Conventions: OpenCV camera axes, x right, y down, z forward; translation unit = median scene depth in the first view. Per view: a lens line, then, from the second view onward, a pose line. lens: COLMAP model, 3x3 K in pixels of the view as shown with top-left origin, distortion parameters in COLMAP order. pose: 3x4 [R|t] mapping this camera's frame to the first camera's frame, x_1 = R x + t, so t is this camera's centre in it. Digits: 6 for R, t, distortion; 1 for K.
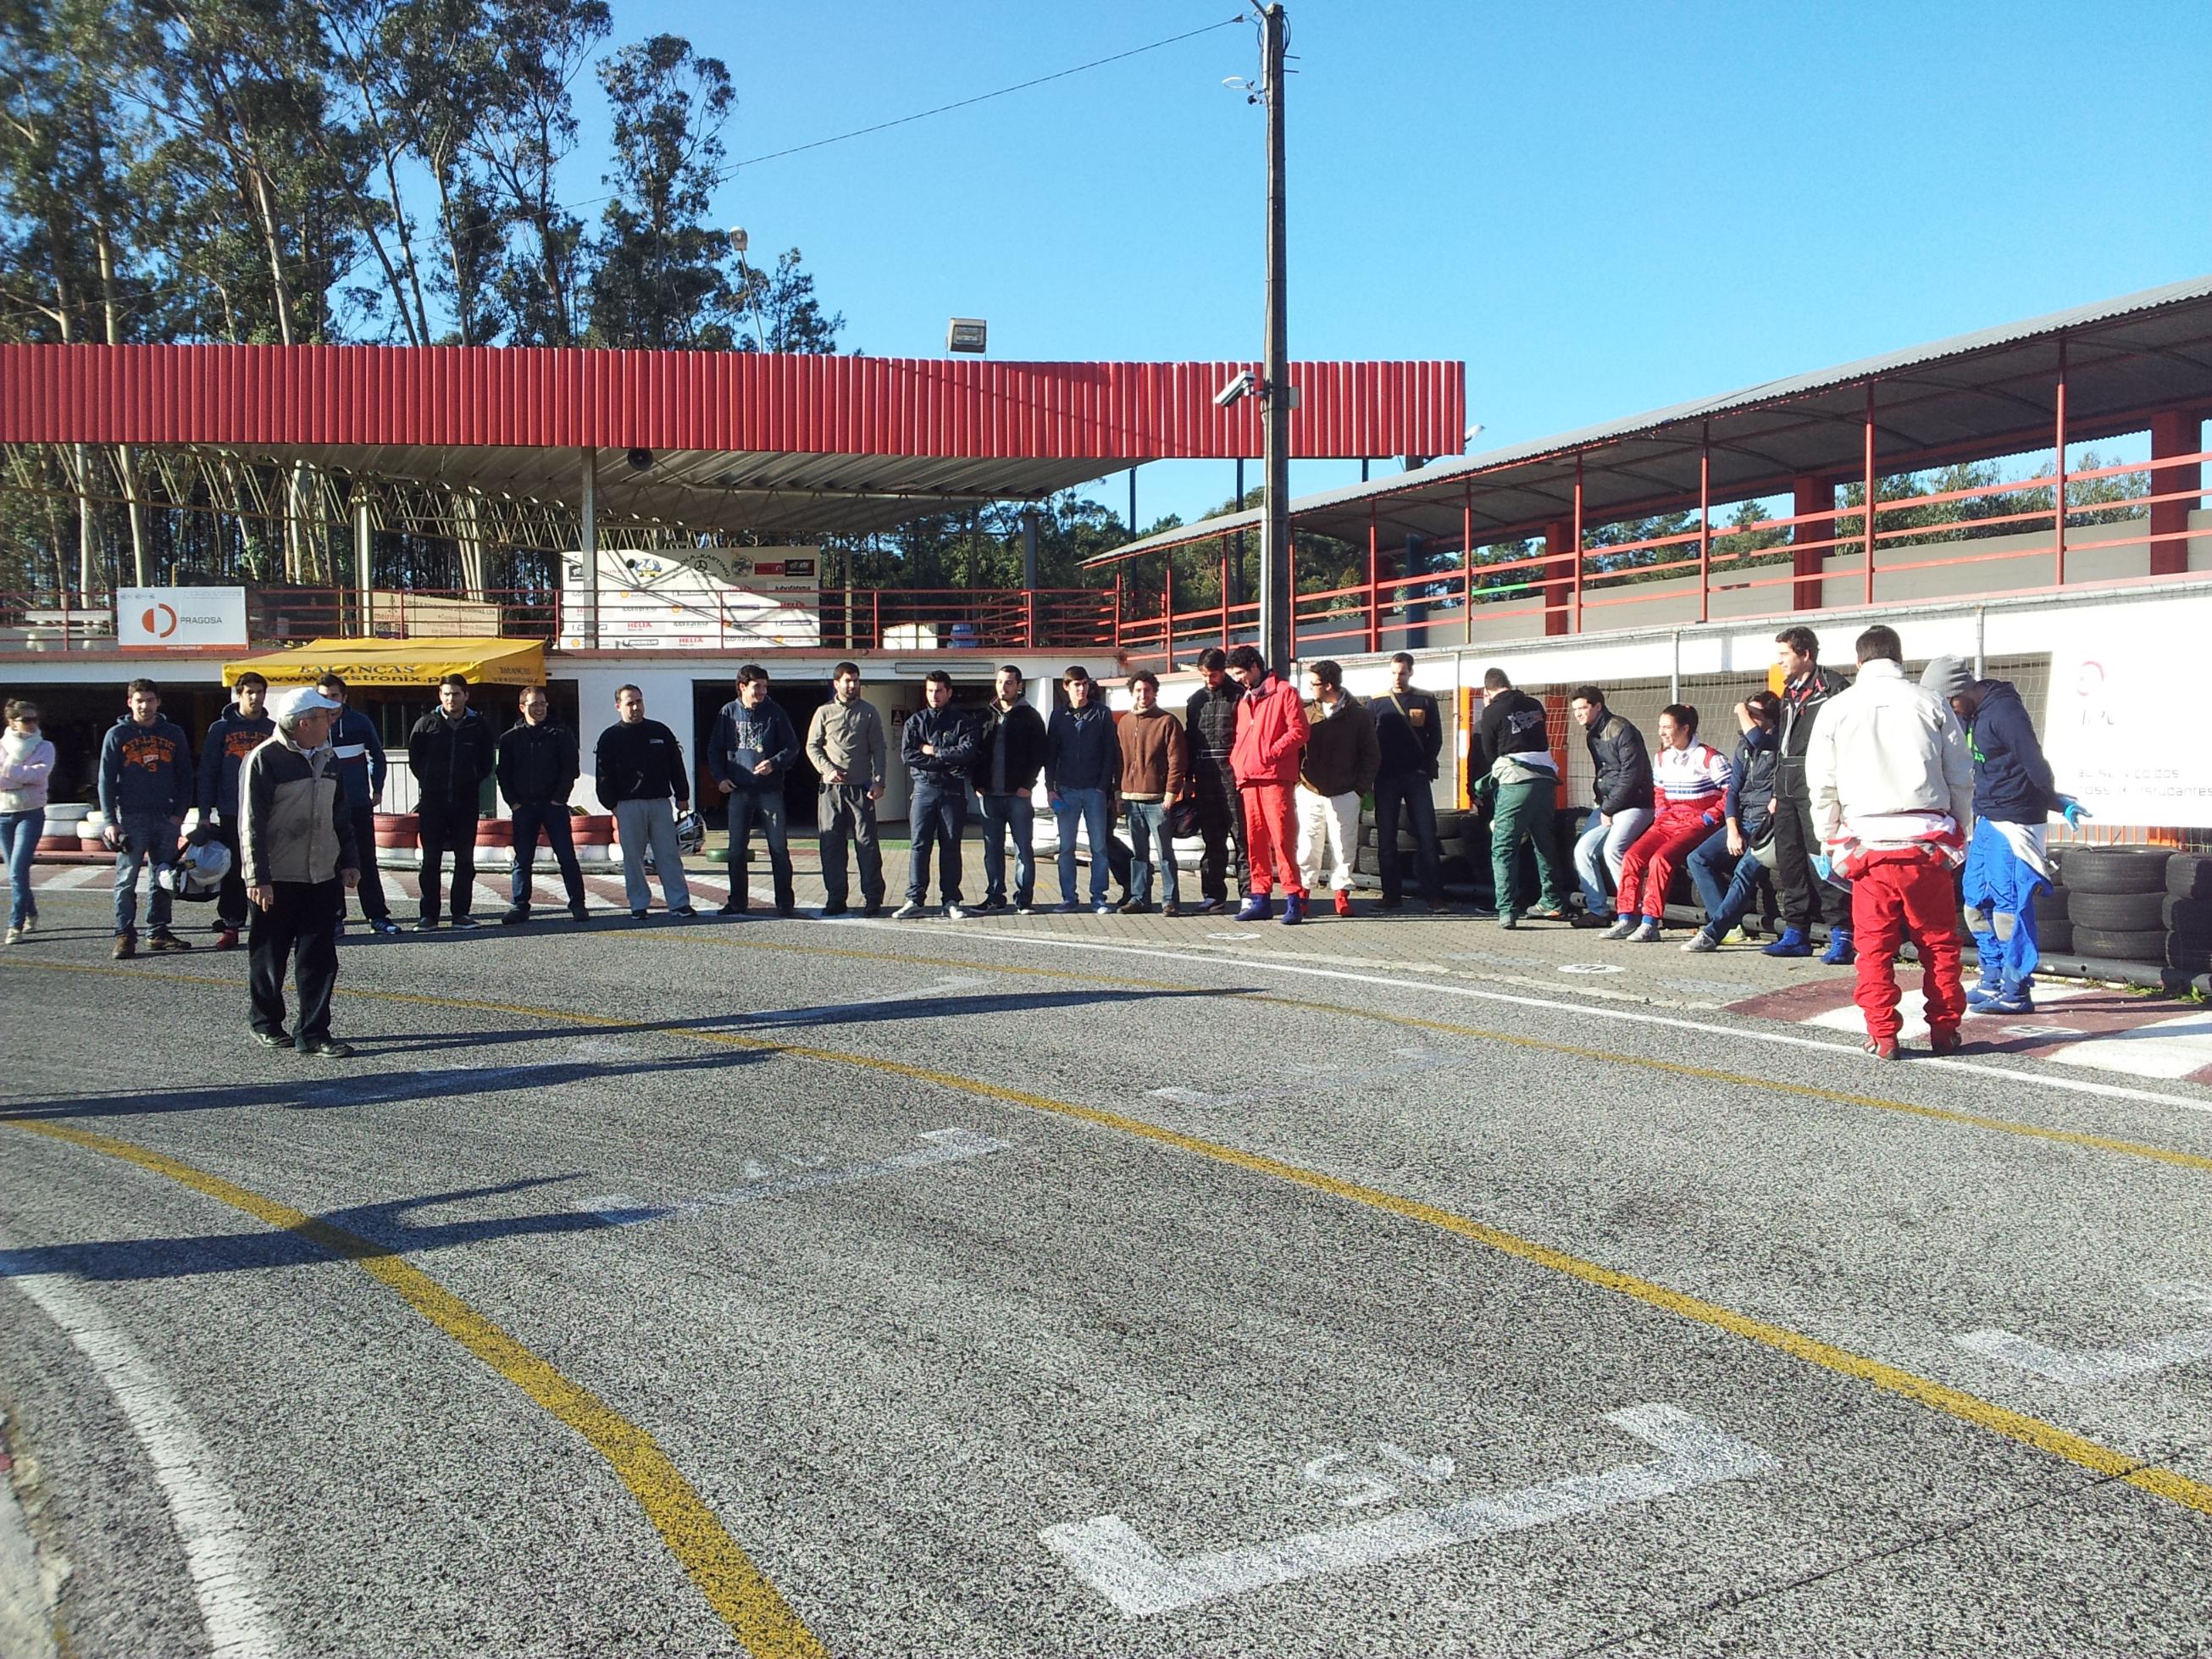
lens RADIAL K [[1959.7, 0, 1143.9], [0, 1959.7, 755.4], [0, 0, 1]] dist [0.037990, -0.136175]
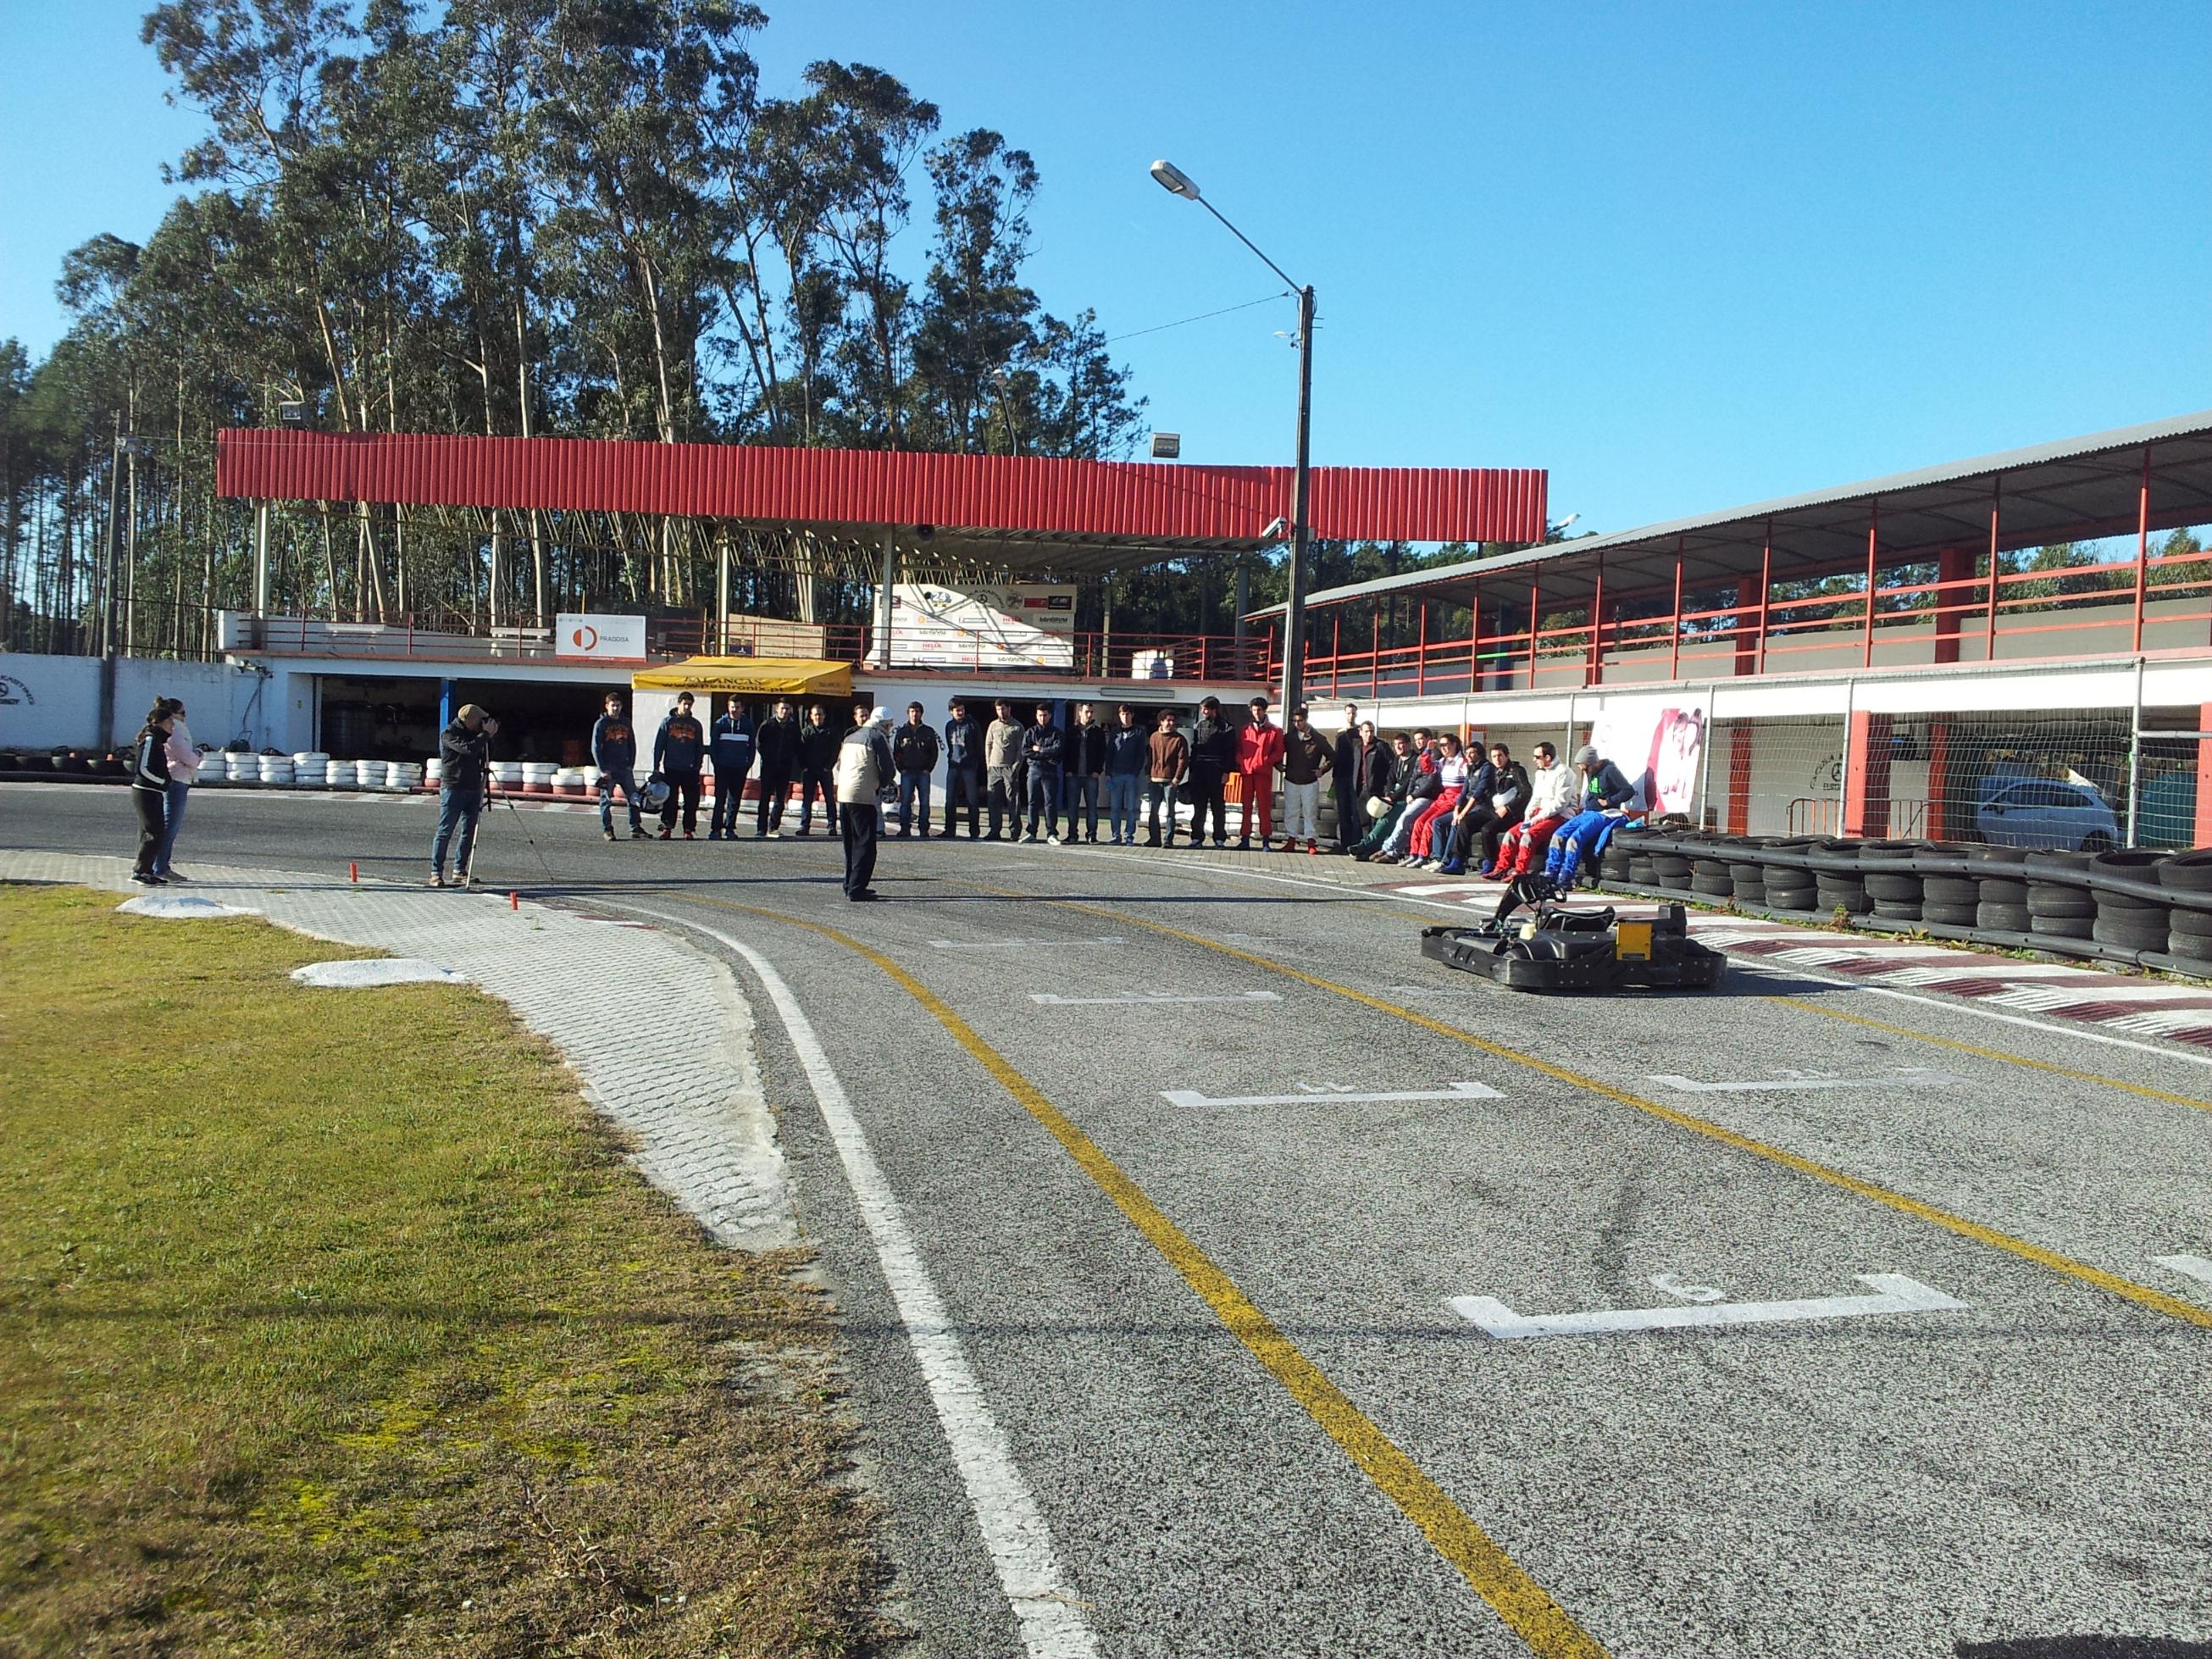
lens RADIAL K [[1959.7, 0, 1109.3], [0, 1959.7, 816.5], [0, 0, 1]] dist [0.037990, -0.136175]
pose [[0.984239, 0.047883, -0.170235, 0.069238], [-0.043868, 0.998665, 0.027267, 0.002421], [0.171313, -0.019370, 0.985026, -0.202678]]
